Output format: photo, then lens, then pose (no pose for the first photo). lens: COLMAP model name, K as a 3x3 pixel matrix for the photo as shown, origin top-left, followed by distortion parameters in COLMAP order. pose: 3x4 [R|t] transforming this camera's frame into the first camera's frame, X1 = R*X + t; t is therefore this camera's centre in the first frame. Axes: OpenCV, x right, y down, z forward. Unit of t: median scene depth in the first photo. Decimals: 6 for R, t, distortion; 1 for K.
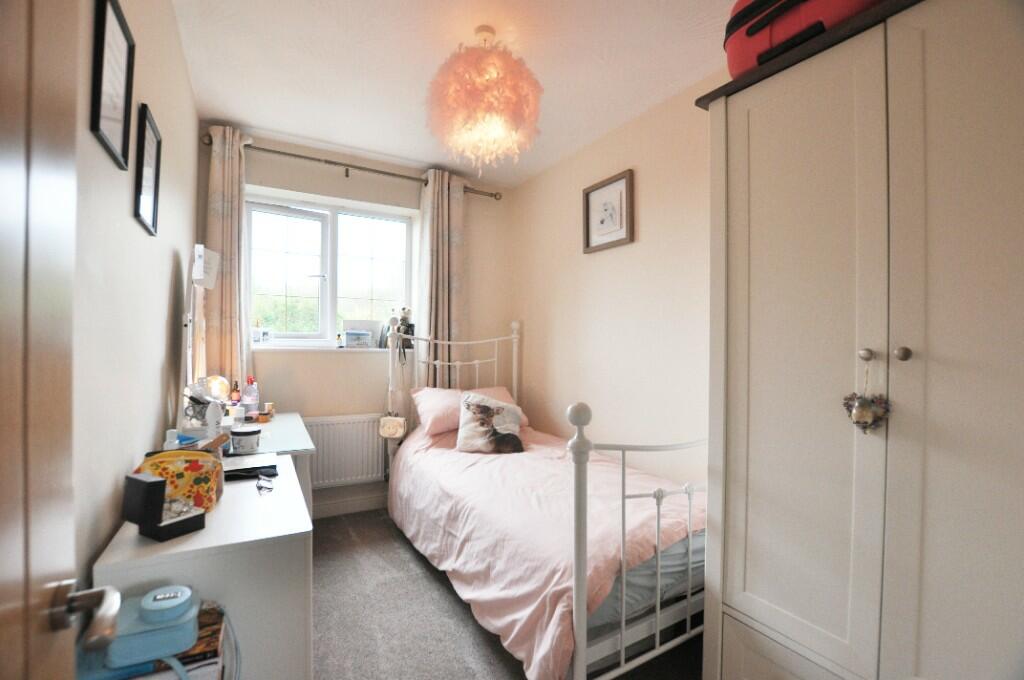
lens RADIAL K [[451.2, 0, 515.6], [0, 451.2, 346.5], [0, 0, 1]] dist [-0.033757, 0.003240]
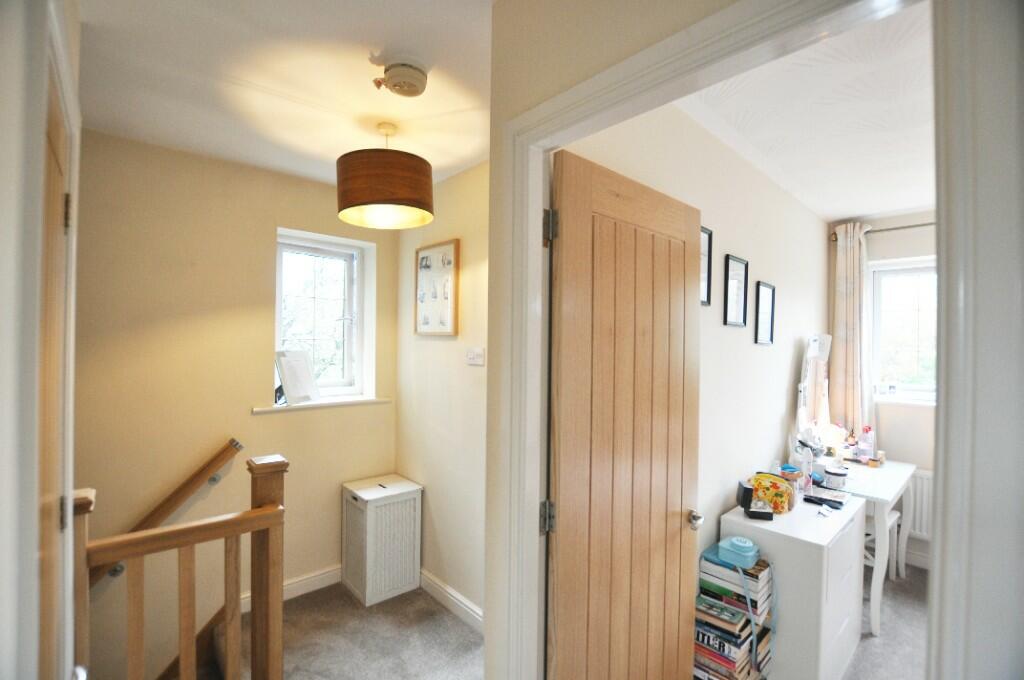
lens RADIAL K [[451.2, 0, 508.1], [0, 451.2, 341.2], [0, 0, 1]] dist [-0.033757, 0.003240]
pose [[0.210864, -0.016698, -0.977373, 0.611156], [-0.021228, 0.999540, -0.021657, -0.190384], [0.977285, 0.025315, 0.210412, -0.340302]]
